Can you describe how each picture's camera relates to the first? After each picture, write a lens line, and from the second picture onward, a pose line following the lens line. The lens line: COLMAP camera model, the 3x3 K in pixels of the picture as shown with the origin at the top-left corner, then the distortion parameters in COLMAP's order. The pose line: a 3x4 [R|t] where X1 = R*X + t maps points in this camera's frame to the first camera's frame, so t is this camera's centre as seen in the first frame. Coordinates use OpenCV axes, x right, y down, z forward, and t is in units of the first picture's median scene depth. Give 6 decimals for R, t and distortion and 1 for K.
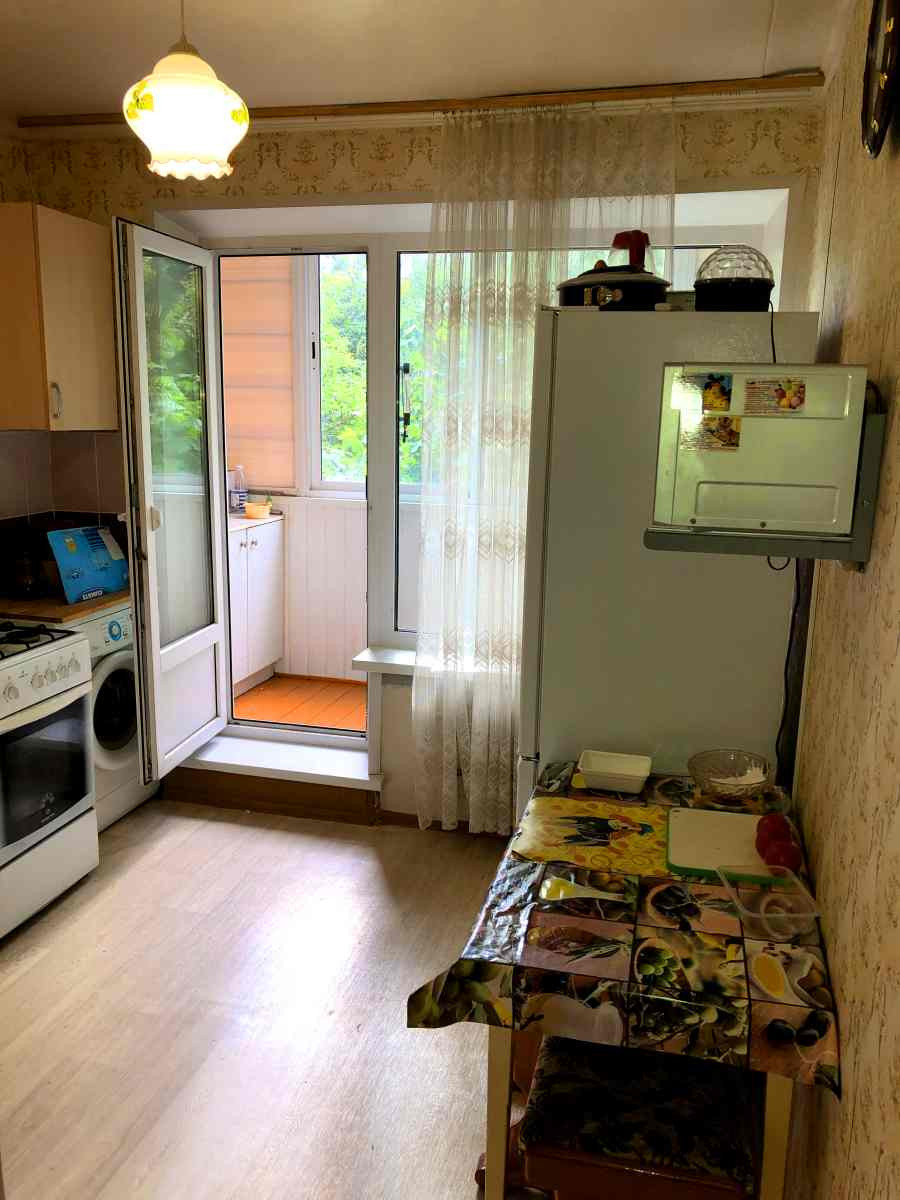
lens RADIAL K [[954.5, 0, 450.0], [0, 954.5, 600.0], [0, 0, 1]] dist [0.002928, -0.001571]
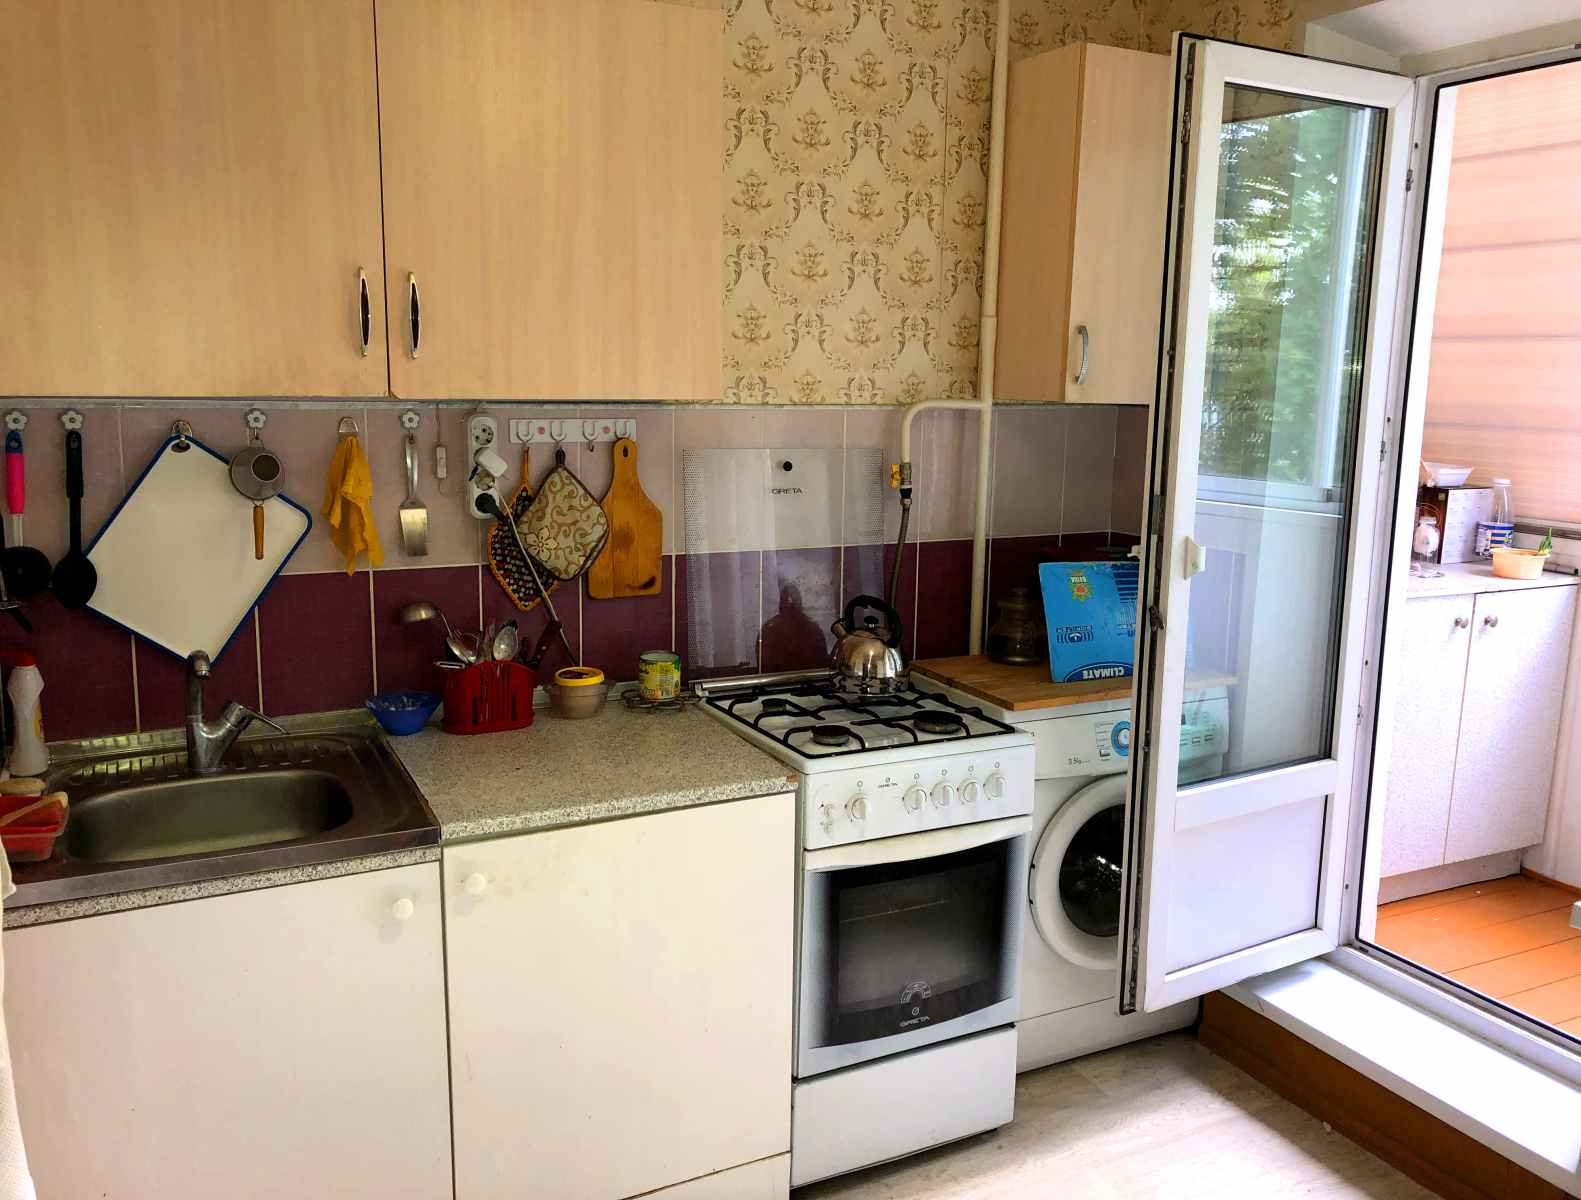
lens RADIAL K [[1302.8, 0, 787.5], [0, 1302.8, 581.8], [0, 0, 1]] dist [0.005806, -0.001016]
pose [[0.664117, 0.106761, -0.739966, 0.100592], [-0.149851, 0.988675, 0.008154, -0.039978], [0.732457, 0.105469, 0.672594, 0.298515]]
